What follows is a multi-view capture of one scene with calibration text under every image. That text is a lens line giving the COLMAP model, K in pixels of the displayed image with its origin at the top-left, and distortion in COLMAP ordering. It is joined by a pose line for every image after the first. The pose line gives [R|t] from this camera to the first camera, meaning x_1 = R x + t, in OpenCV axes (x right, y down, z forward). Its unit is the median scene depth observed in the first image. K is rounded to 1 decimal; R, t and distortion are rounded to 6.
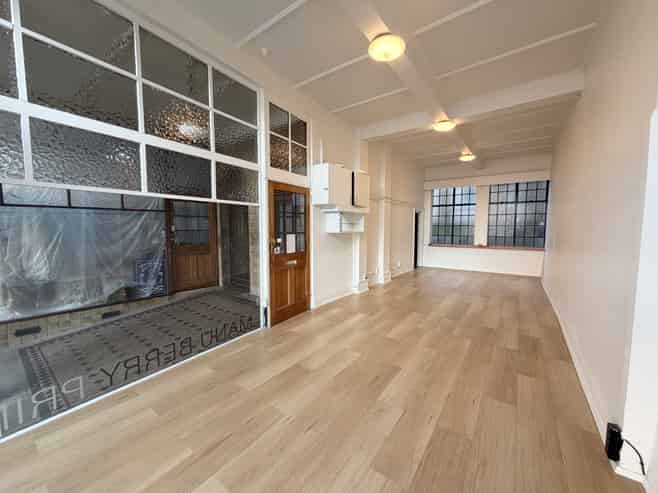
lens RADIAL K [[262.7, 0, 325.7], [0, 262.7, 246.7], [0, 0, 1]] dist [-0.000108, -0.000196]
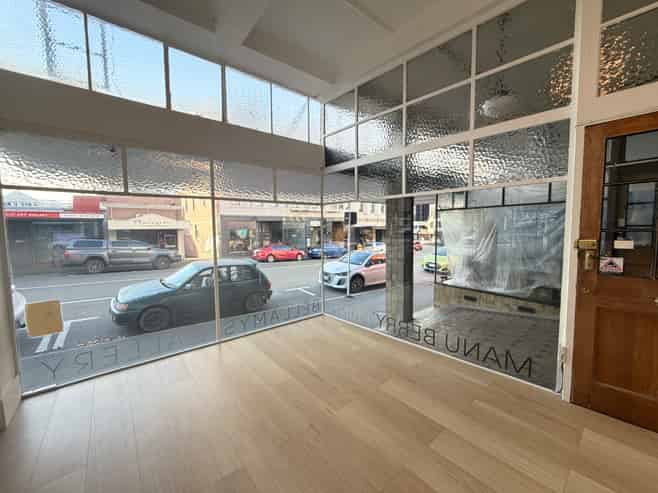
lens RADIAL K [[262.7, 0, 325.7], [0, 262.7, 246.7], [0, 0, 1]] dist [-0.000108, -0.000196]
pose [[-0.242065, 0.072085, -0.967579, 0.386813], [-0.057976, 0.994380, 0.088586, -0.029778], [0.968526, 0.077539, -0.236525, 0.578140]]
